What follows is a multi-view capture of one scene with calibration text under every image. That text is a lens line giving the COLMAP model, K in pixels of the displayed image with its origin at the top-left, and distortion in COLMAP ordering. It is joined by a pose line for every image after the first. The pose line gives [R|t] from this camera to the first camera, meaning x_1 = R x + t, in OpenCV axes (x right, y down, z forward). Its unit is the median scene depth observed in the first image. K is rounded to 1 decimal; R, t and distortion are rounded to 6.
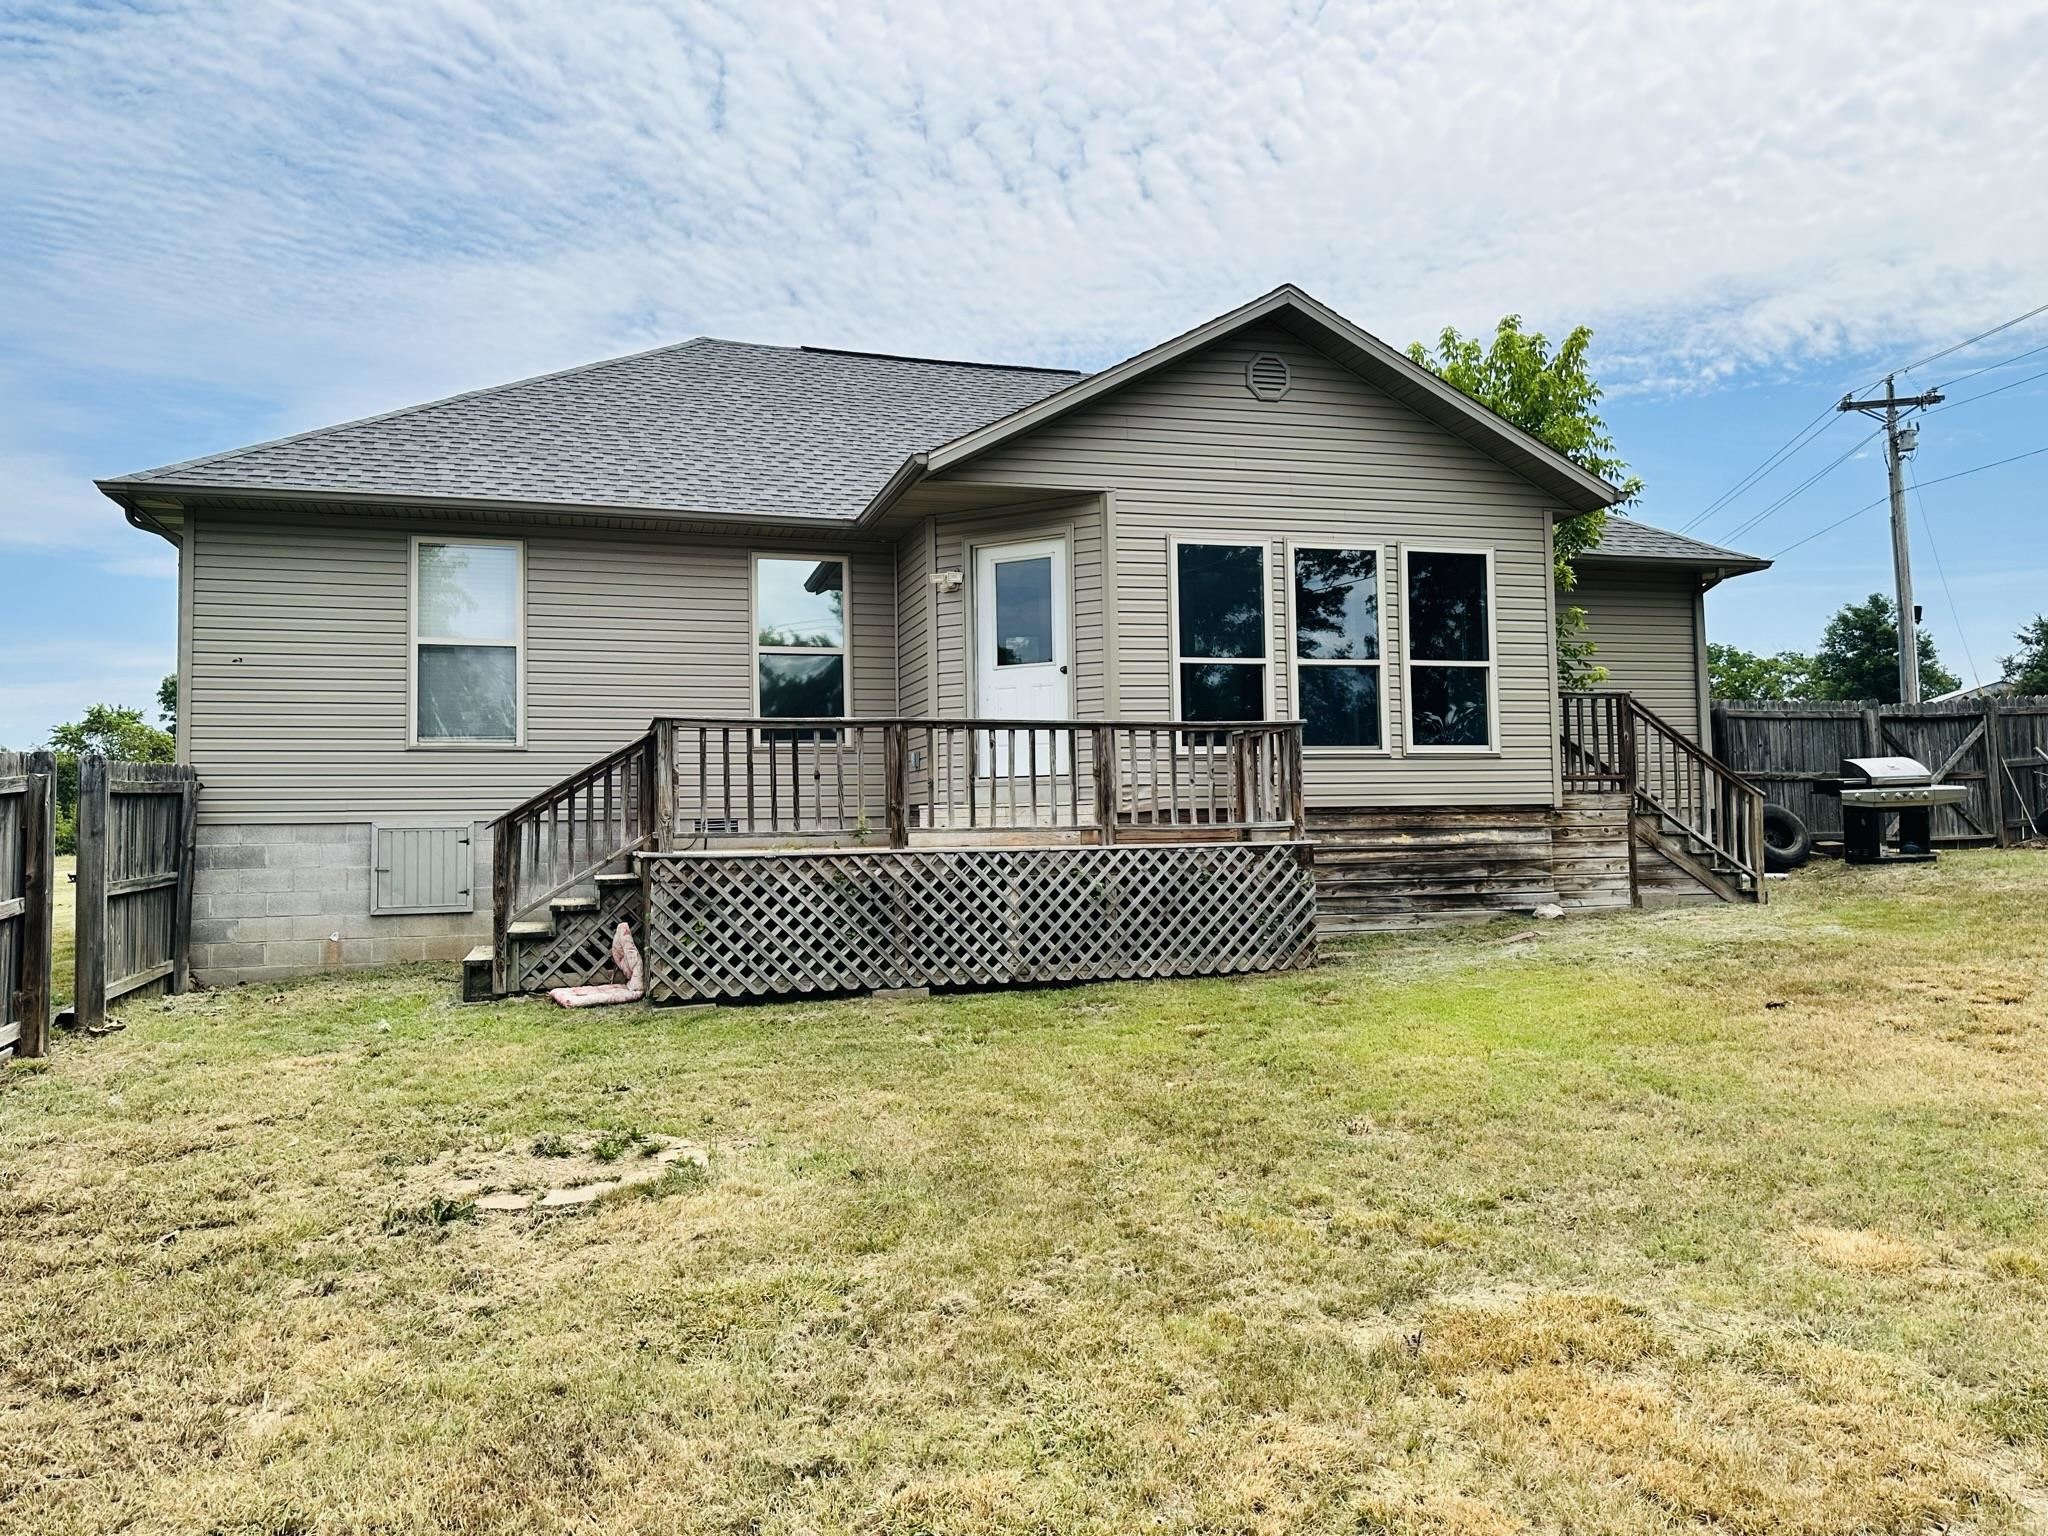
lens RADIAL K [[1540.8, 0, 1024.0], [0, 1540.8, 768.0], [0, 0, 1]] dist [0.012383, -0.024497]
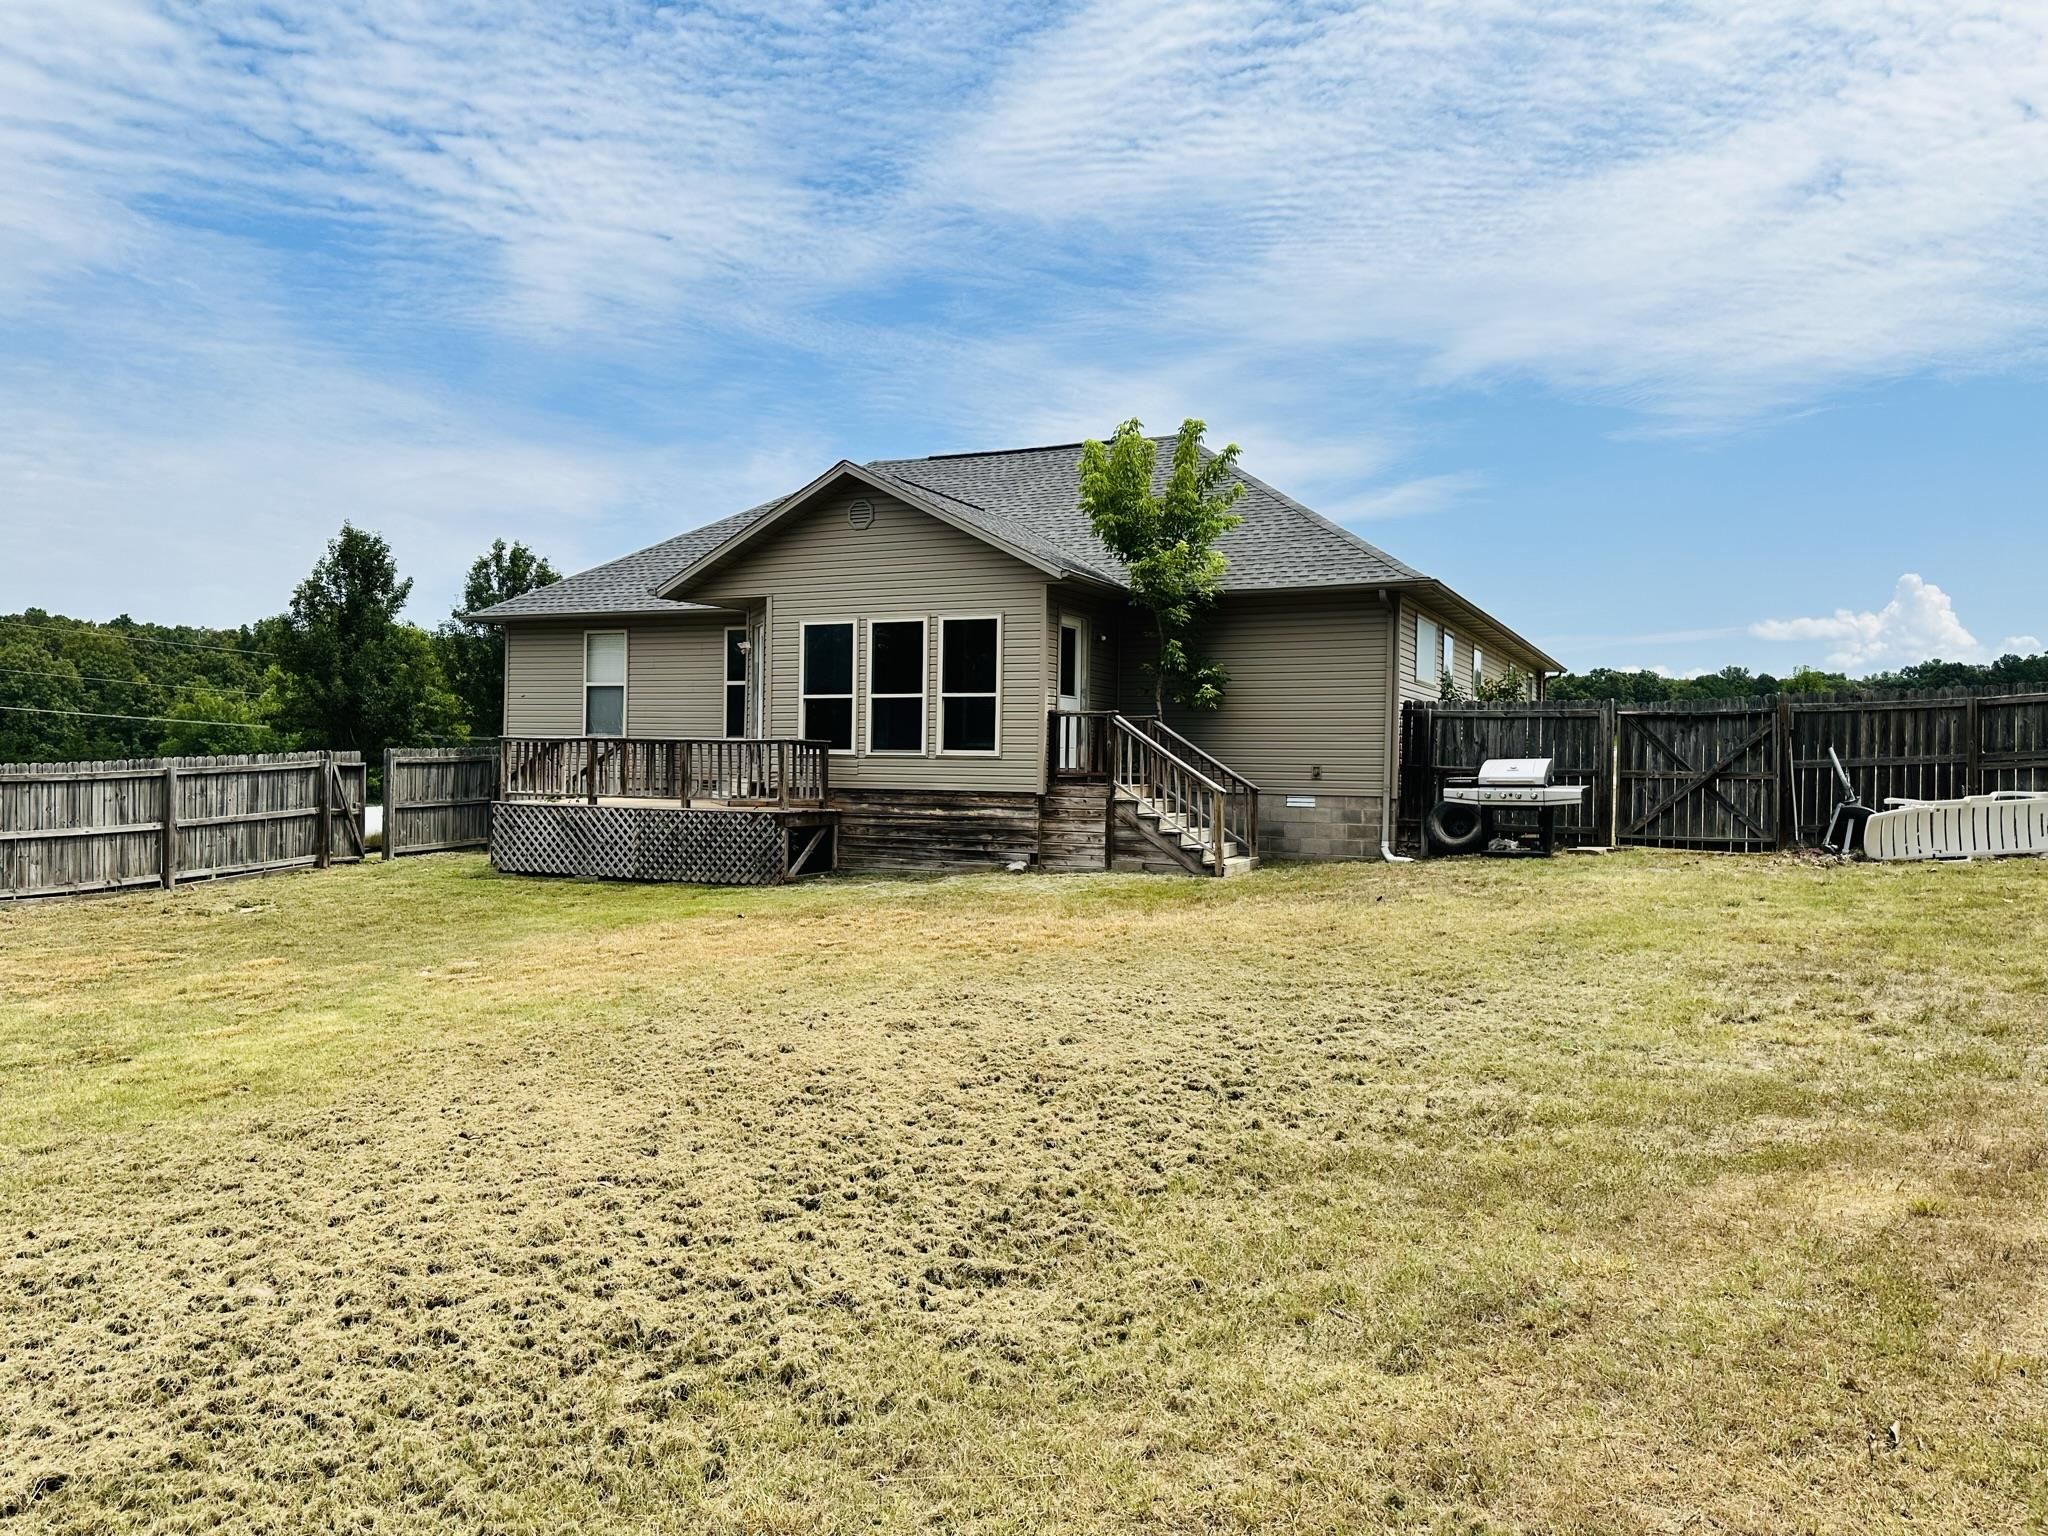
lens RADIAL K [[1540.8, 0, 1024.0], [0, 1540.8, 768.0], [0, 0, 1]] dist [0.012383, -0.024497]
pose [[0.713184, 0.032196, -0.700237, 1.272890], [0.012209, 0.998223, 0.058331, -0.078457], [0.700871, -0.050150, 0.711523, -0.014433]]
